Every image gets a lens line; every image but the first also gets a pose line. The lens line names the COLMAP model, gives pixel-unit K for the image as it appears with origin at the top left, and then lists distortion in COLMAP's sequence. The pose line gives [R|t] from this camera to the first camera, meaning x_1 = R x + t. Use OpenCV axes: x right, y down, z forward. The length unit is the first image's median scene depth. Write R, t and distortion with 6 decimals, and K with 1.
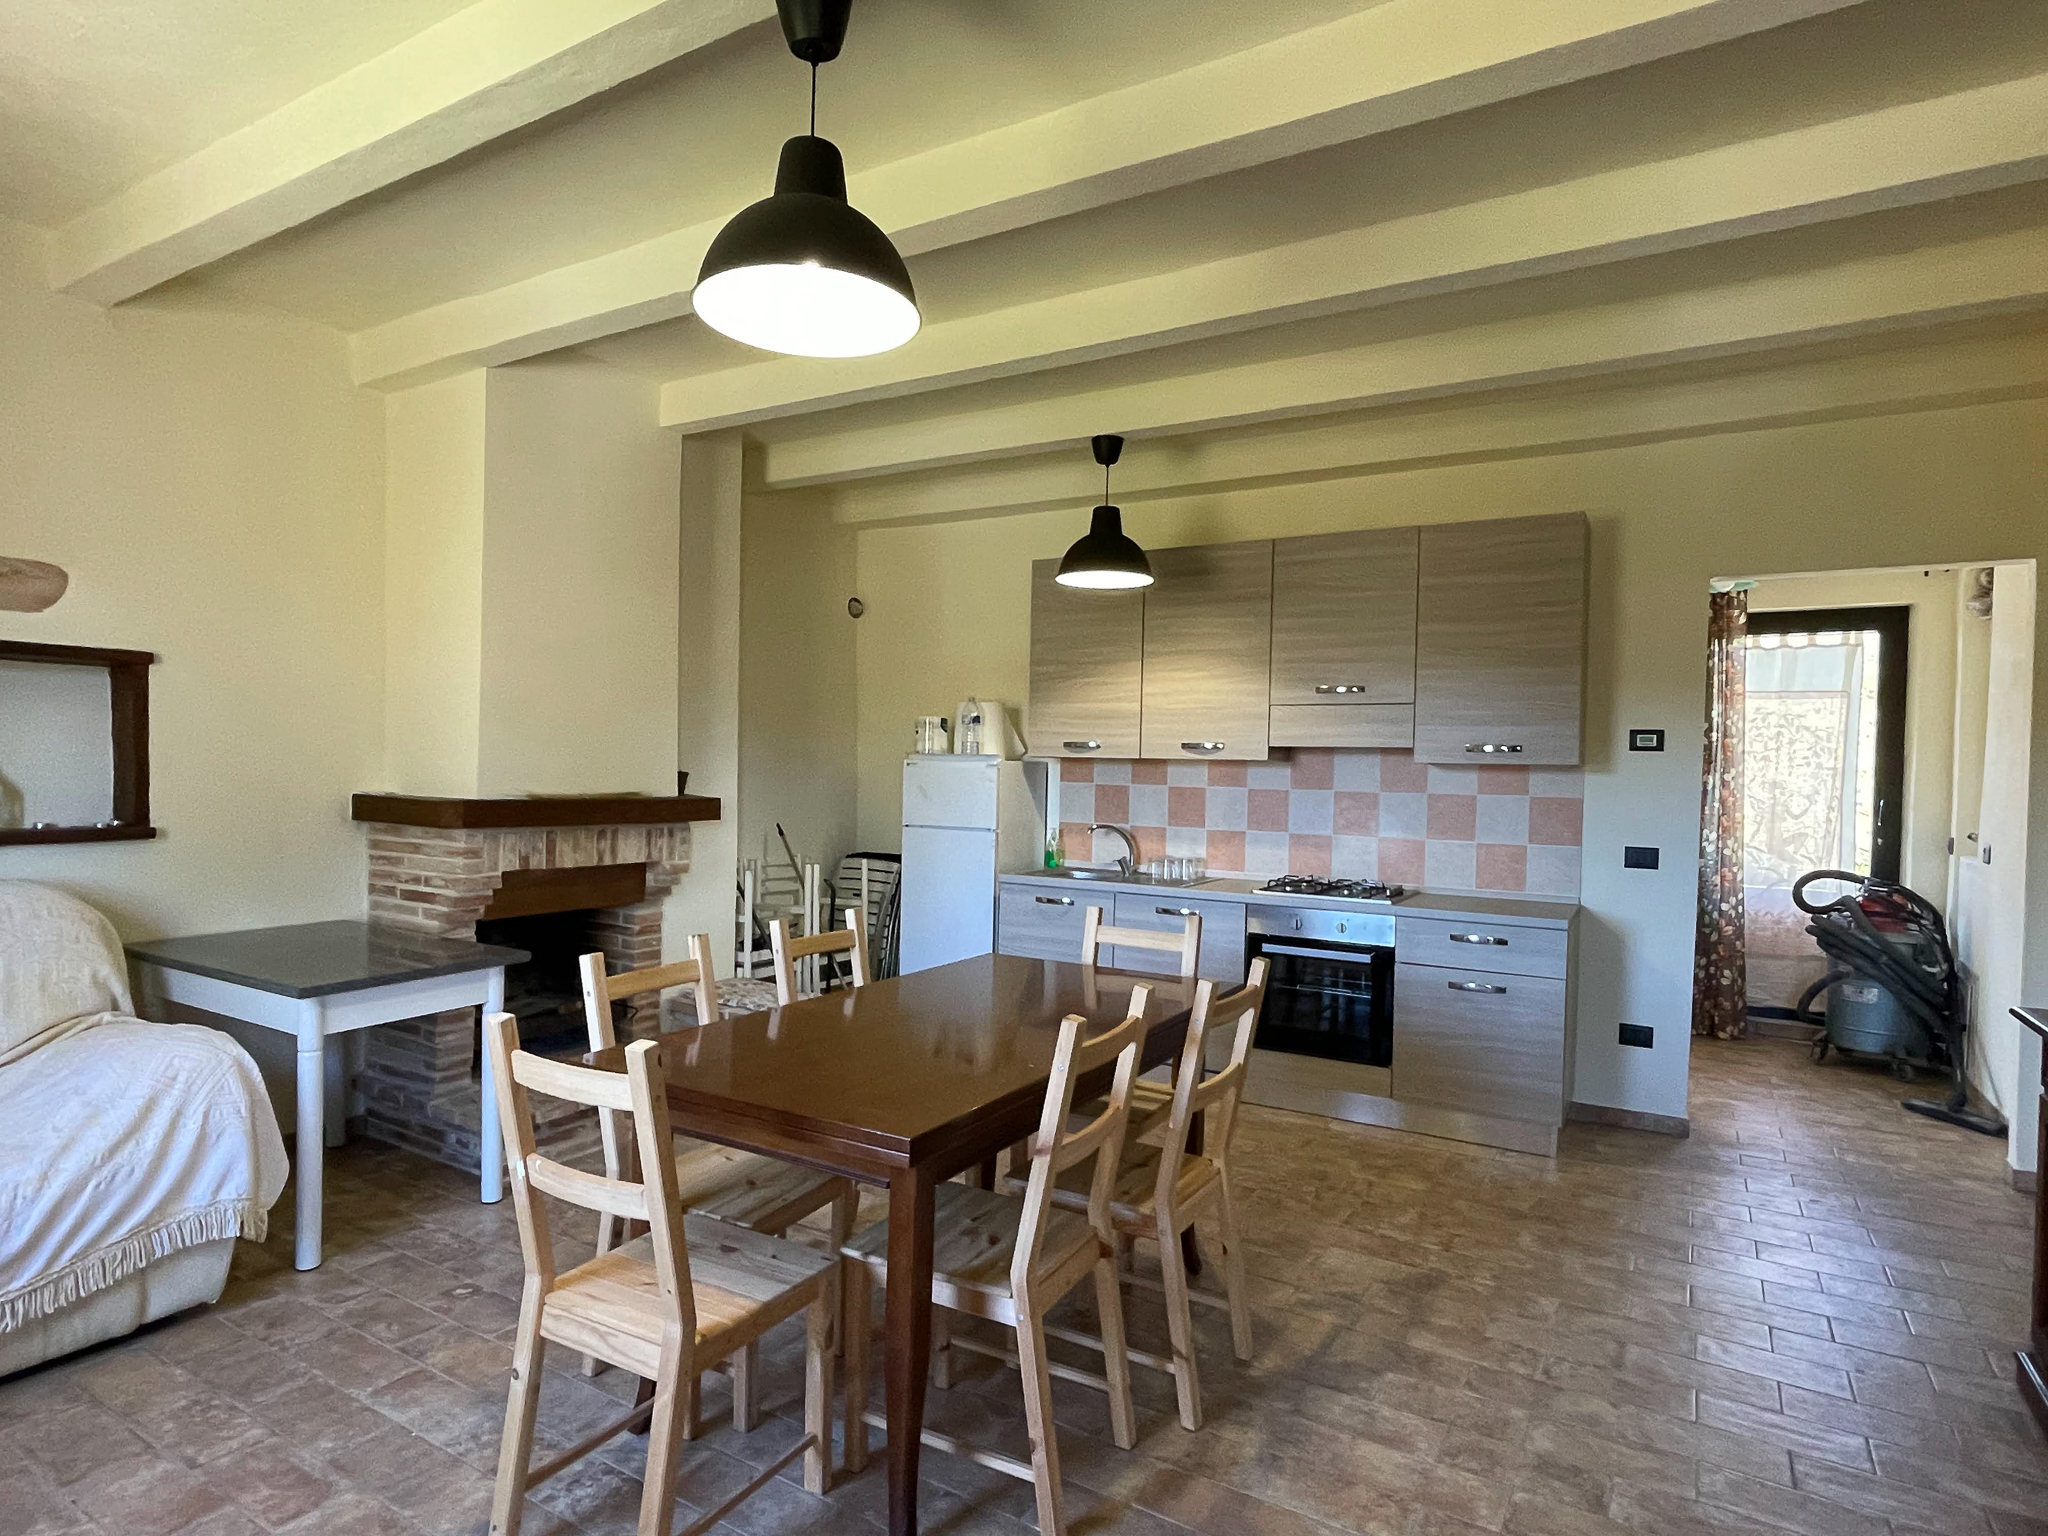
lens RADIAL K [[1100.3, 0, 1036.6], [0, 1100.3, 782.5], [0, 0, 1]] dist [-0.003383, 0.000268]
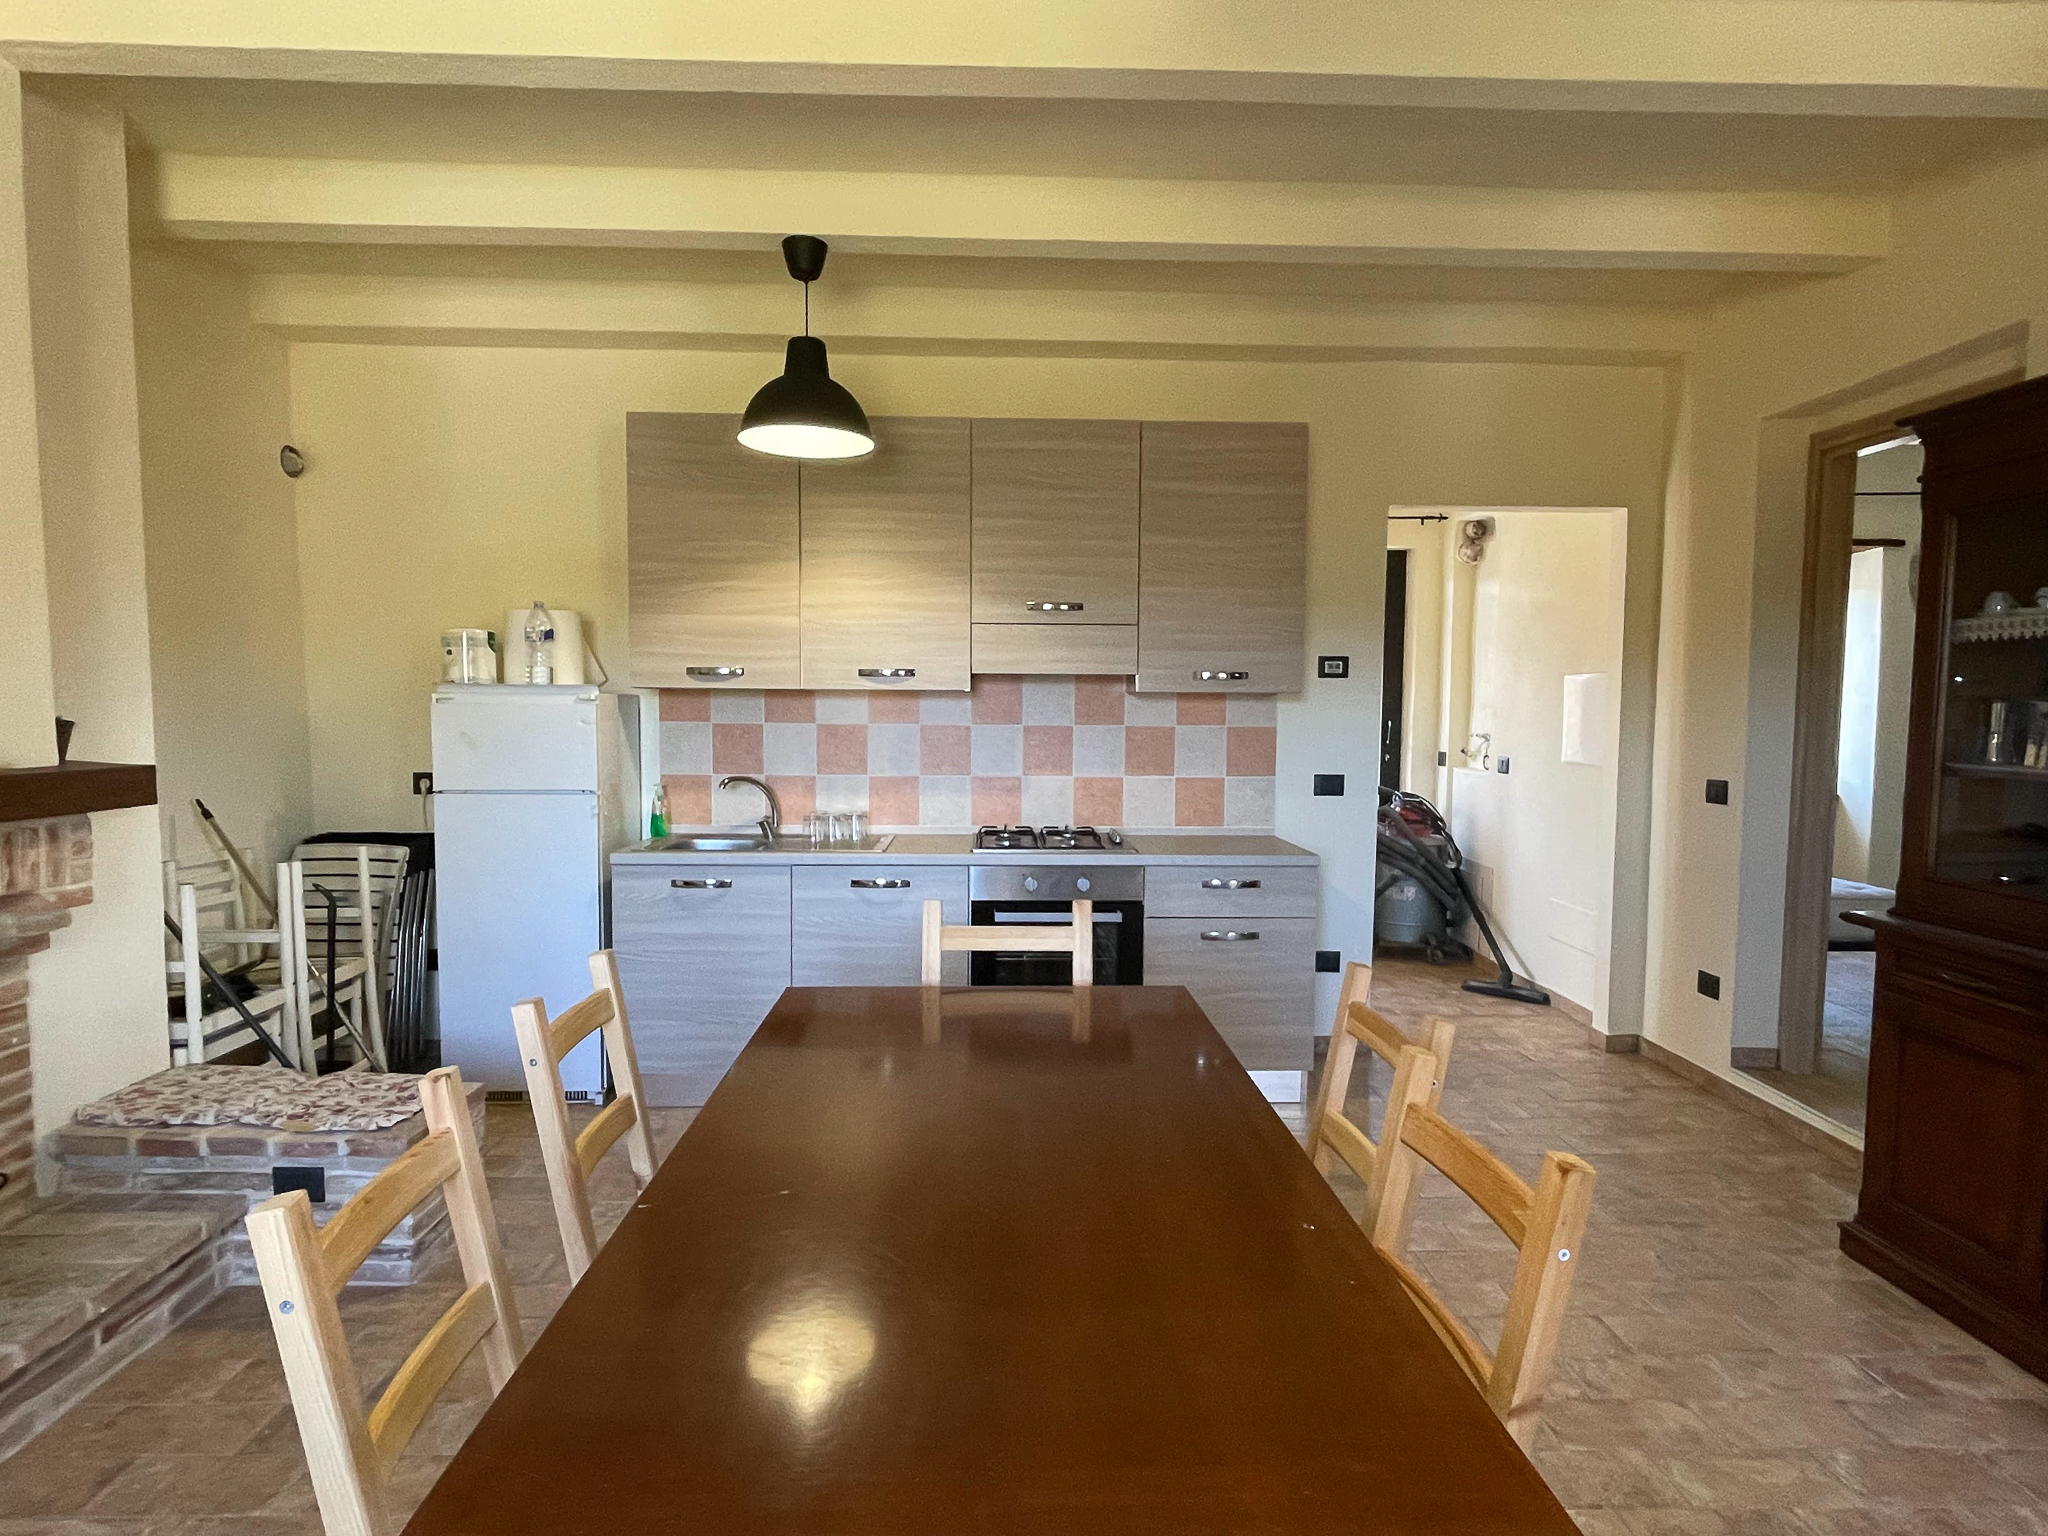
lens RADIAL K [[1100.3, 0, 1019.1], [0, 1100.3, 775.3], [0, 0, 1]] dist [-0.003383, 0.000268]
pose [[0.849616, -0.048244, 0.525191, -0.190194], [0.017710, 0.997856, 0.063013, -0.007617], [-0.527105, -0.044236, 0.848648, 0.269683]]
